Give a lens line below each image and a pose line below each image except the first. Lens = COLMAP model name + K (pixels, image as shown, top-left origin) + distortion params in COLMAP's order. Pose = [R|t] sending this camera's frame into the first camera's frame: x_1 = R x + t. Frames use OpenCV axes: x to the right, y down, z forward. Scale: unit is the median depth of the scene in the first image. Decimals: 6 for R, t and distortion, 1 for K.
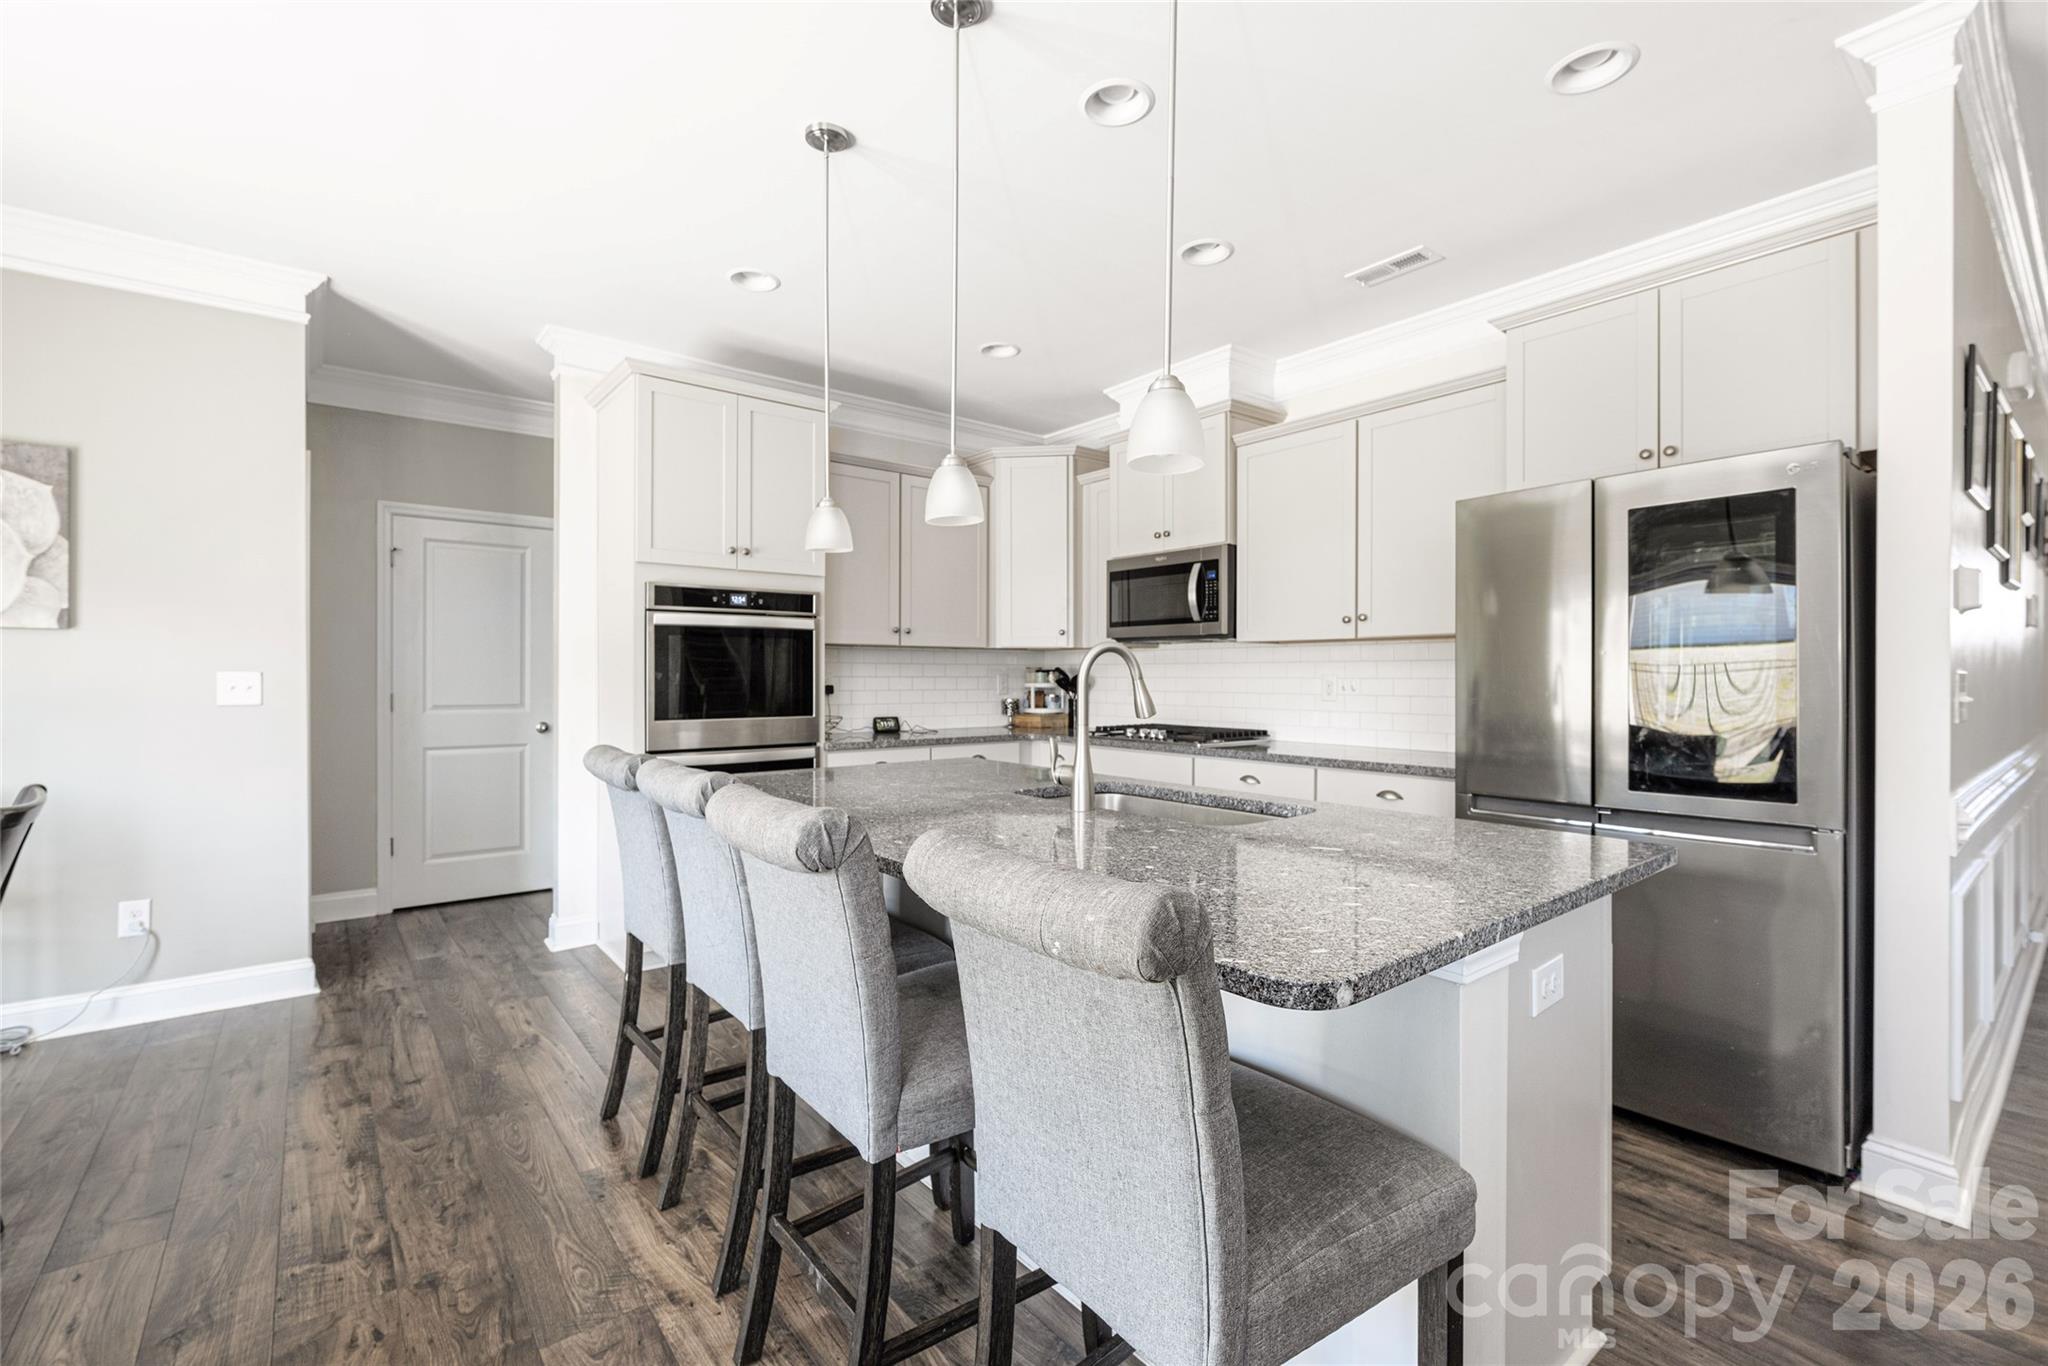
lens RADIAL K [[887.0, 0, 1024.0], [0, 887.0, 683.0], [0, 0, 1]] dist [-0.009595, -0.000174]
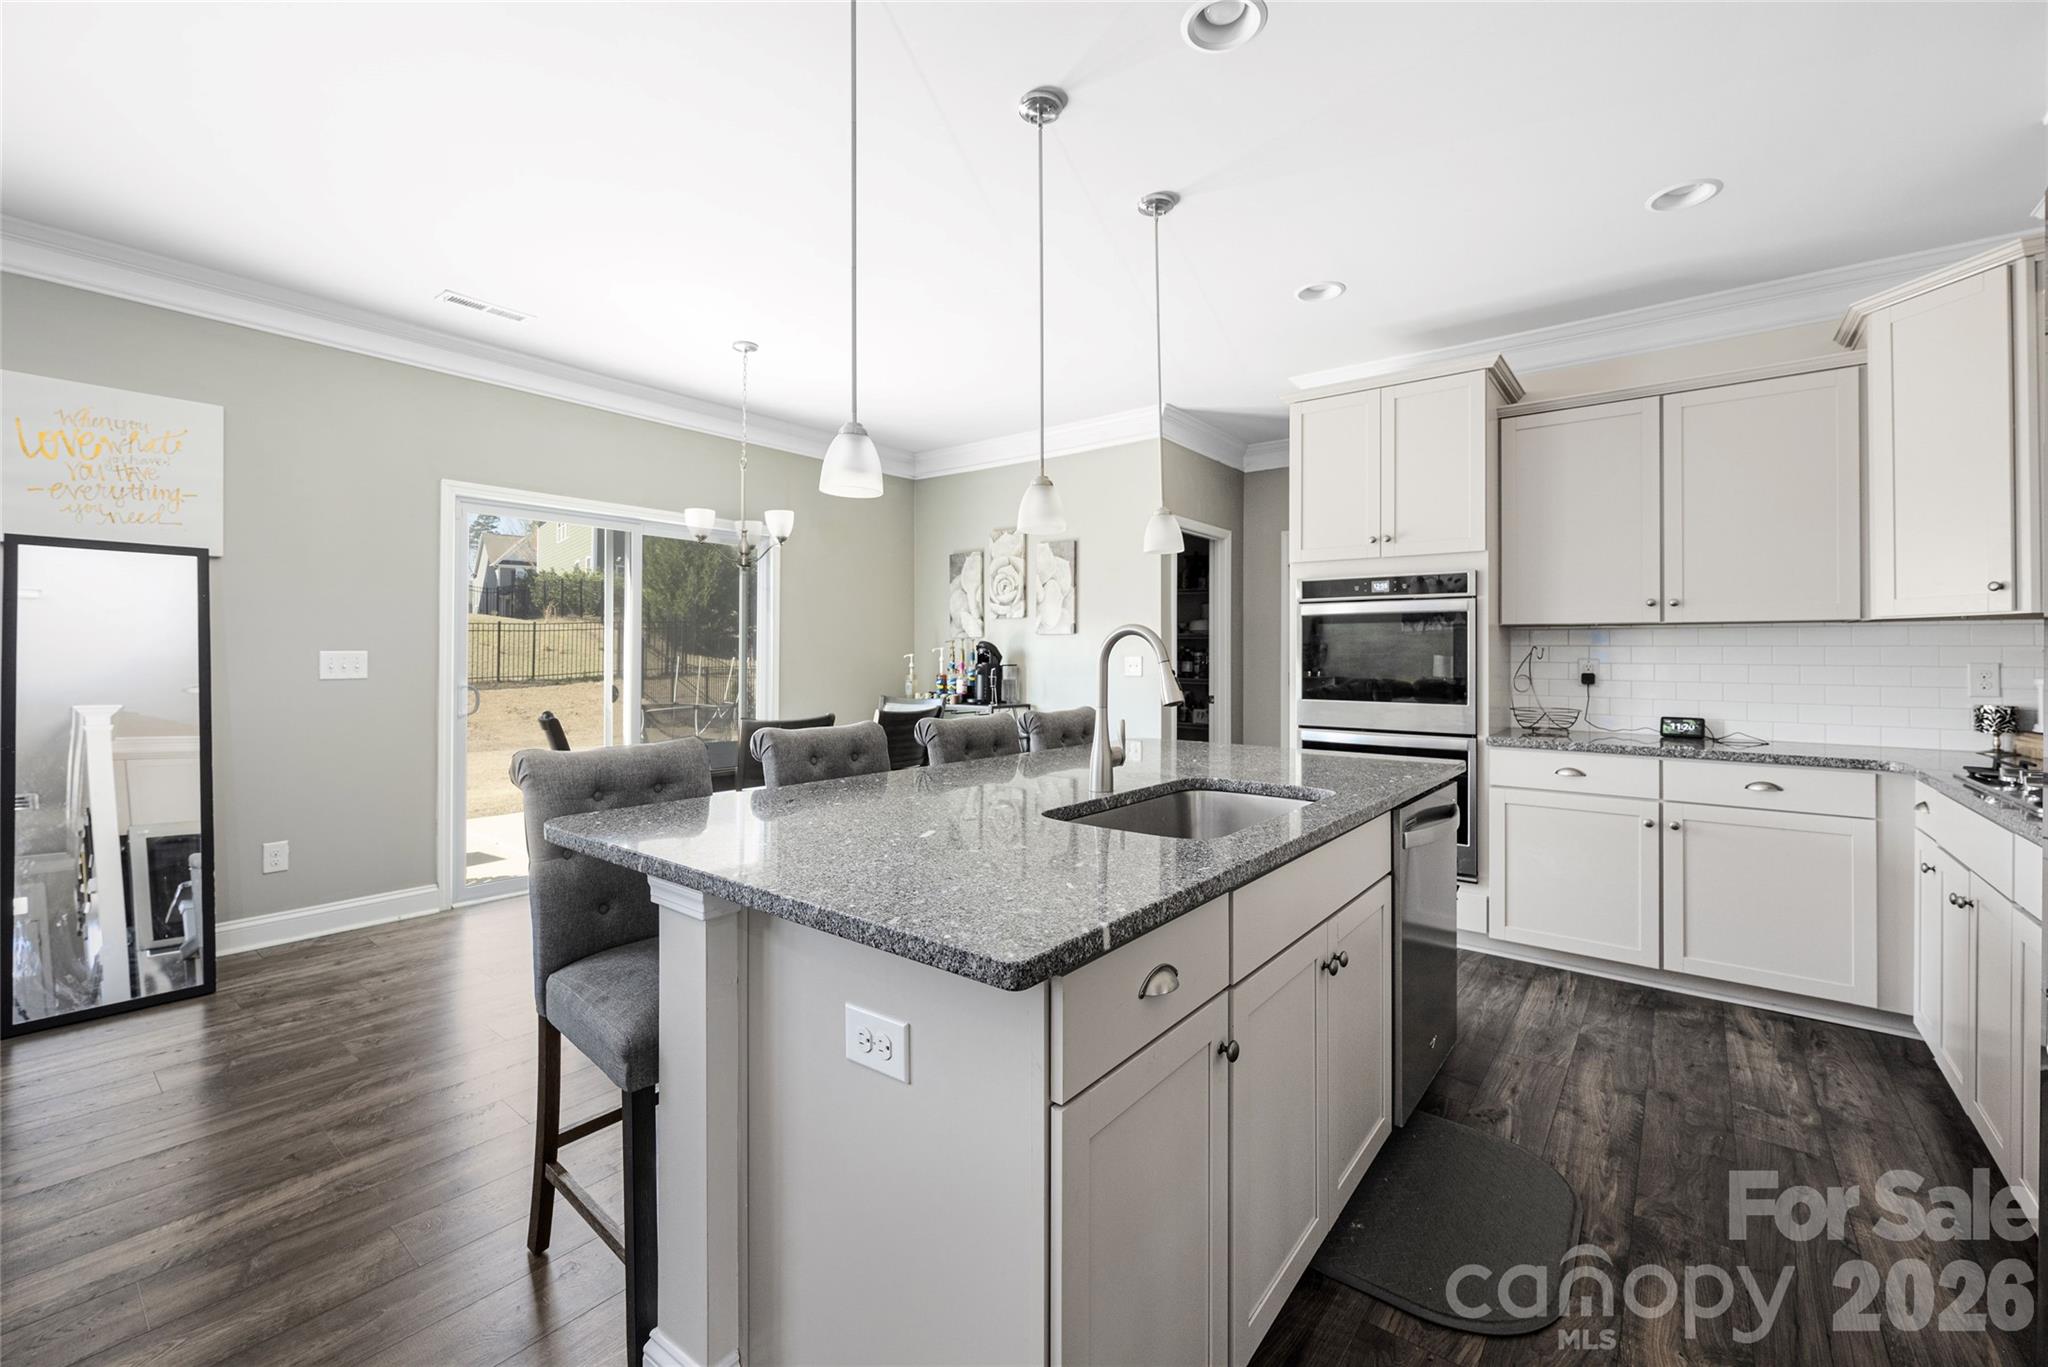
lens RADIAL K [[836.6, 0, 1026.6], [0, 836.6, 653.9], [0, 0, 1]] dist [-0.001930, -0.000183]
pose [[0.216357, -0.002384, -0.976311, 0.494940], [-0.015522, 0.999862, -0.005882, -0.003244], [0.976191, 0.016427, 0.216290, 0.358190]]
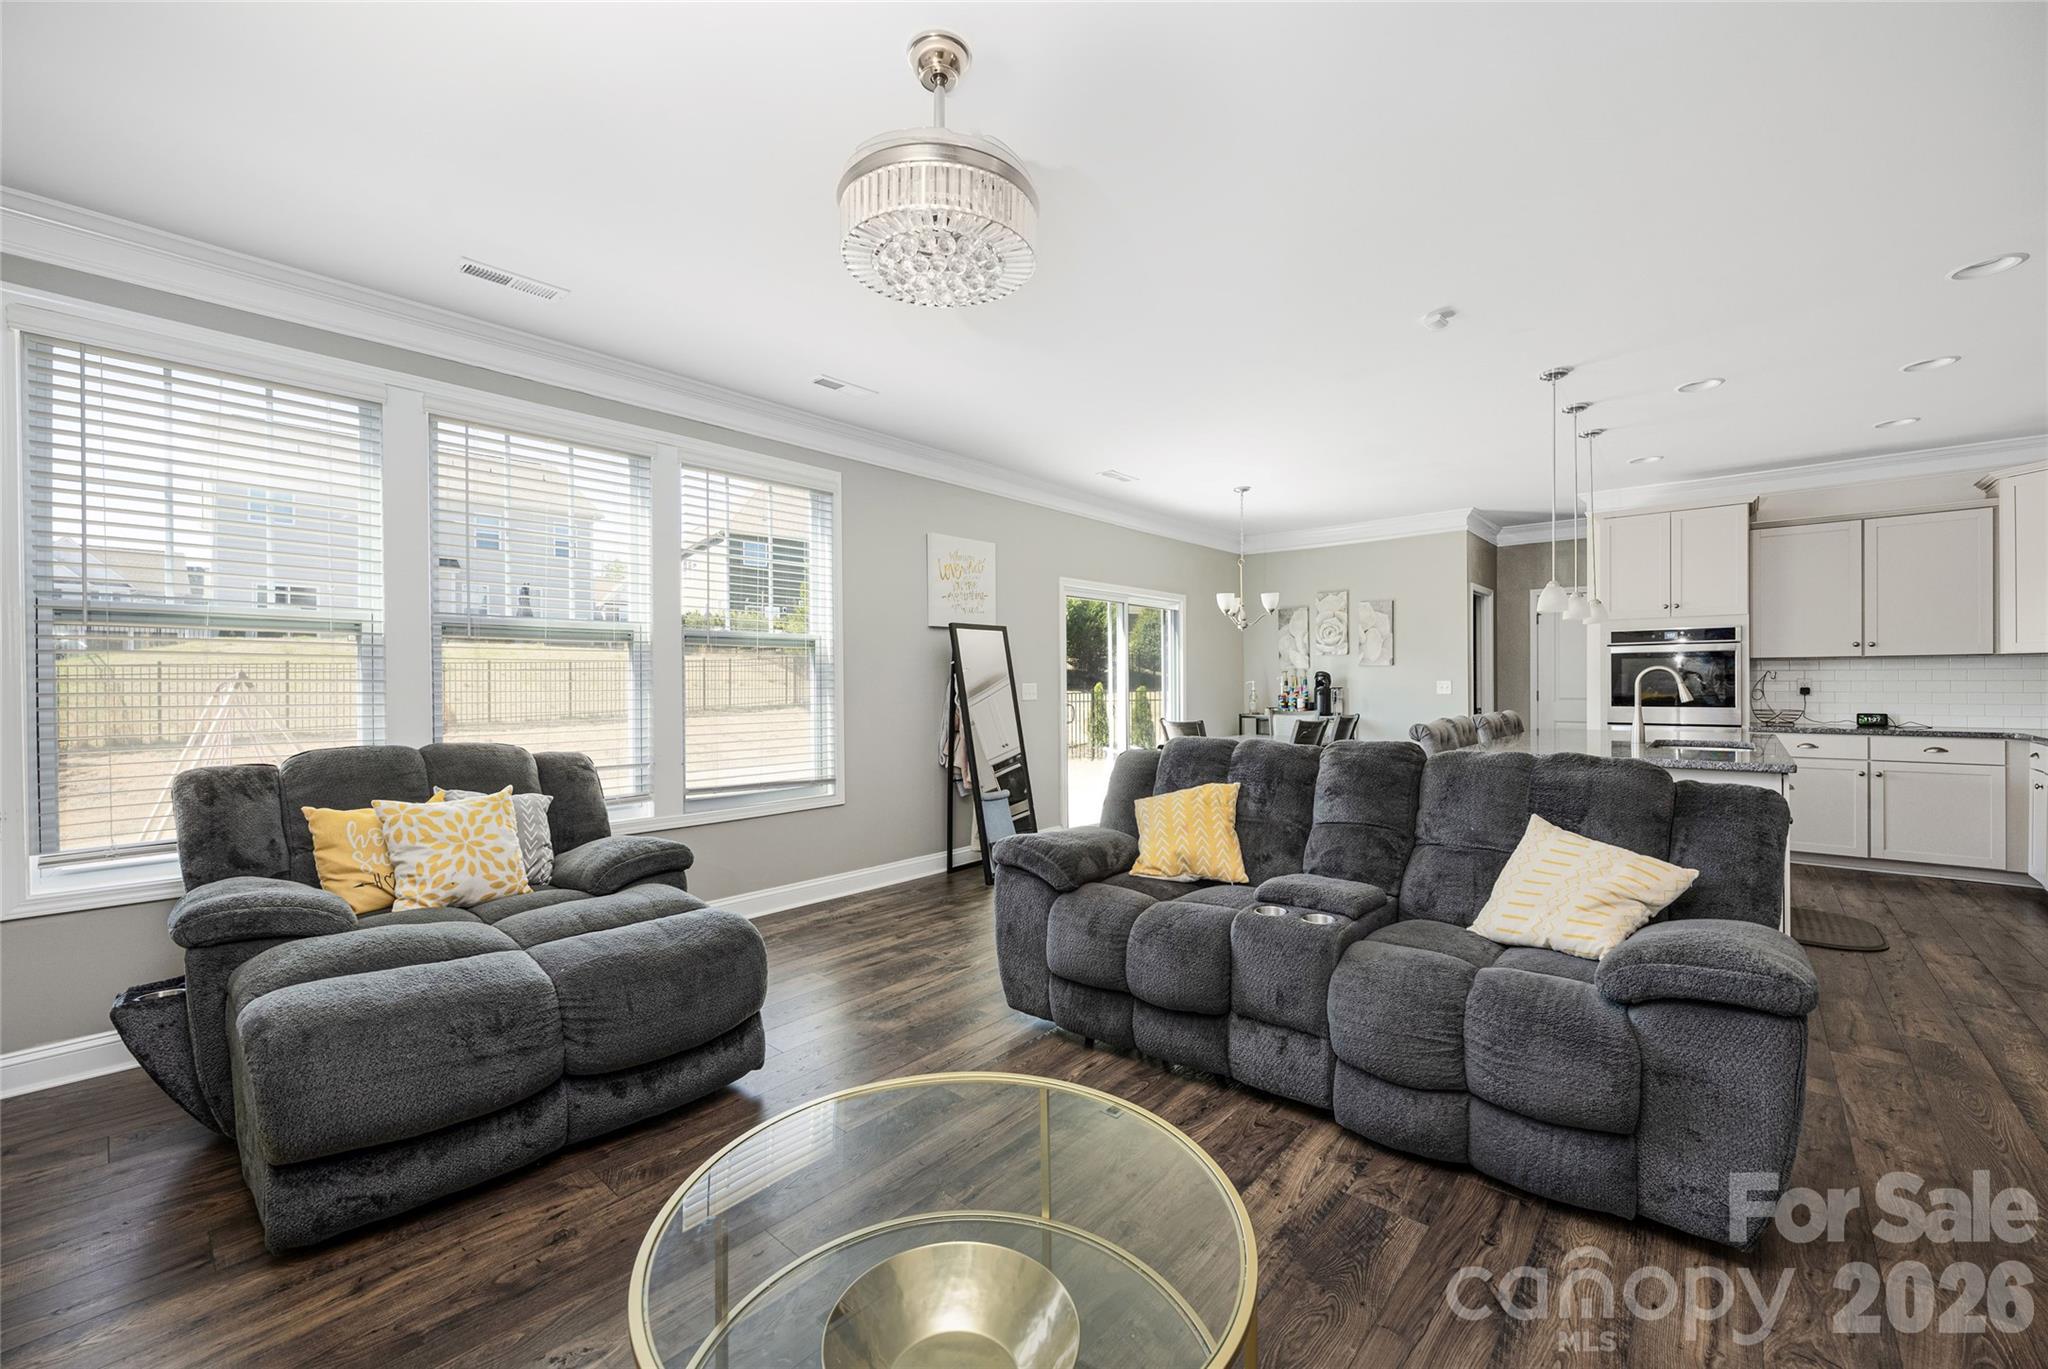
lens RADIAL K [[818.3, 0, 1022.9], [0, 818.3, 695.5], [0, 0, 1]] dist [-0.002931, -0.000366]
pose [[0.167699, 0.012726, -0.985756, 0.906416], [-0.002583, 0.999919, 0.012470, 0.002744], [0.985835, 0.000455, 0.167718, -0.420913]]
